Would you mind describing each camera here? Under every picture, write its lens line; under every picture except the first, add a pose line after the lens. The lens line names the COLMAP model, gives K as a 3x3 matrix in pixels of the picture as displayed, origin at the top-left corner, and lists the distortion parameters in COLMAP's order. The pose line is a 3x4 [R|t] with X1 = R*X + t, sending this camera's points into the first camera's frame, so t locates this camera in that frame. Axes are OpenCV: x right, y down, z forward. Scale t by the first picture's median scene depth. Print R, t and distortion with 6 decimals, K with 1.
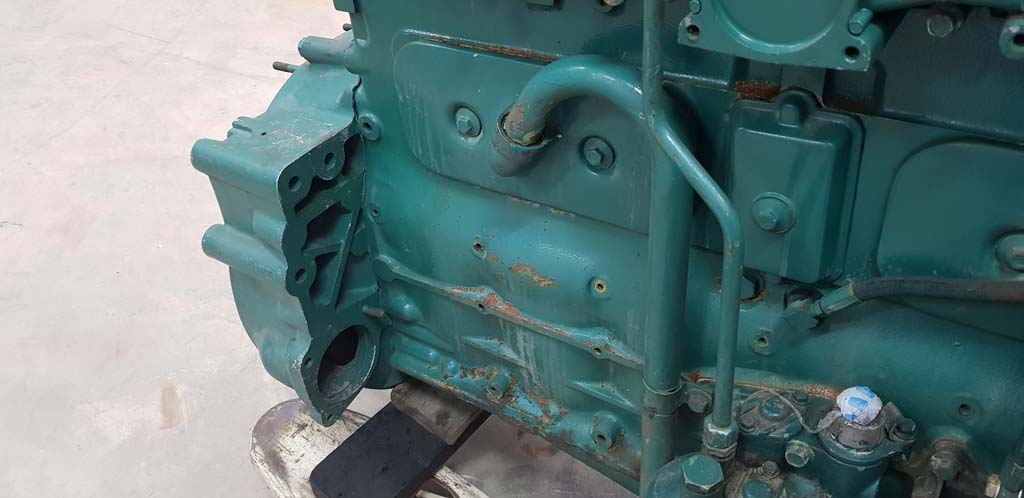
lens RADIAL K [[819.2, 0, 476.7], [0, 819.2, 248.0], [0, 0, 1]] dist [0.084240, -0.194670]
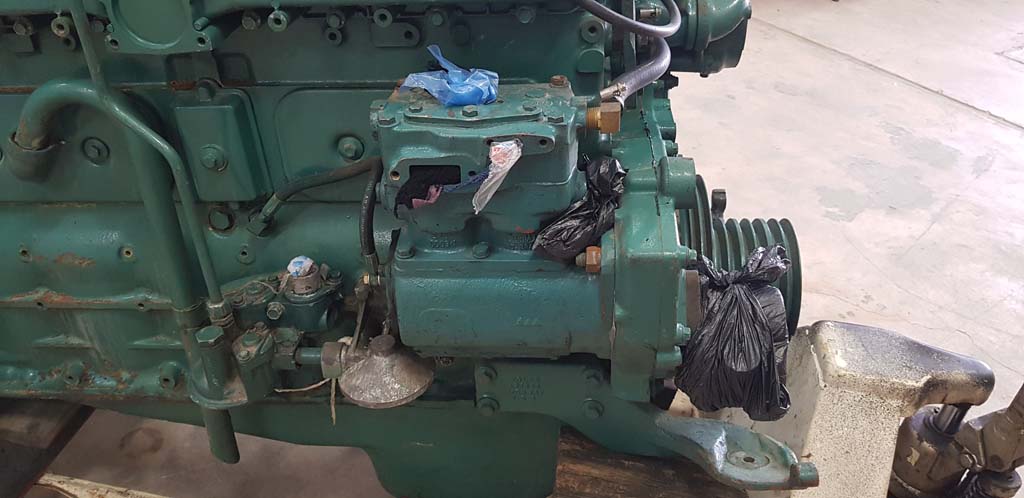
lens RADIAL K [[793.4, 0, 492.9], [0, 793.4, 218.7], [0, 0, 1]] dist [0.086872, -0.170116]
pose [[0.862007, -0.191921, 0.469159, 0.058253], [0.259273, 0.962253, -0.082741, 0.249914], [-0.435570, 0.192964, 0.879229, -0.416724]]
